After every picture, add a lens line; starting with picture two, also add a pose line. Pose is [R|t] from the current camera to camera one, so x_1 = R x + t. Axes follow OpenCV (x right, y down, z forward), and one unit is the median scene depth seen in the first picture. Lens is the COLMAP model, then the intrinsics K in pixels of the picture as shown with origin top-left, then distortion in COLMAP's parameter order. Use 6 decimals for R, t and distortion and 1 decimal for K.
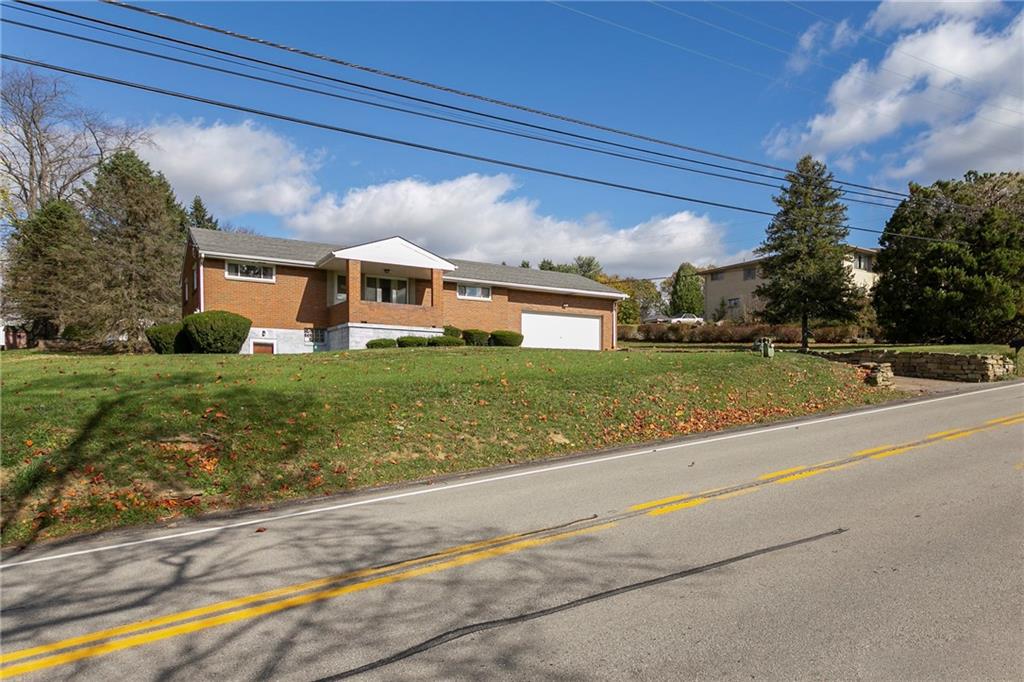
lens RADIAL K [[621.4, 0, 512.0], [0, 621.4, 341.0], [0, 0, 1]] dist [0.001208, 0.000177]
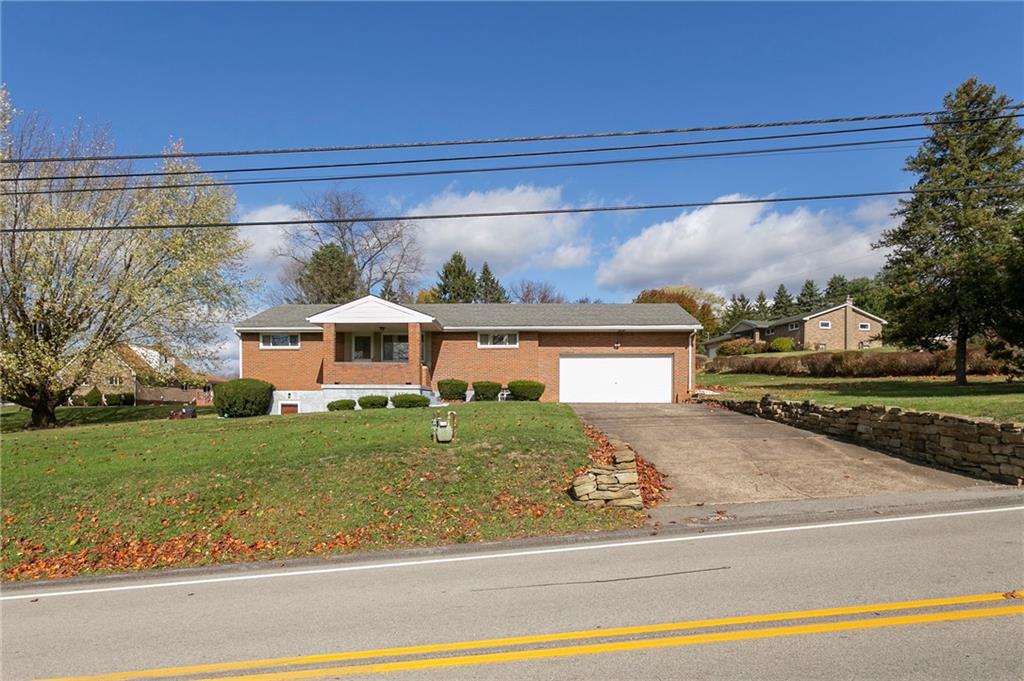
lens RADIAL K [[590.1, 0, 512.0], [0, 590.1, 340.5], [0, 0, 1]] dist [0.001603, 0.000484]
pose [[0.837721, -0.076089, -0.540771, 0.491802], [0.045371, 0.996520, -0.069929, -0.017631], [0.544210, 0.034046, 0.838258, 0.316636]]
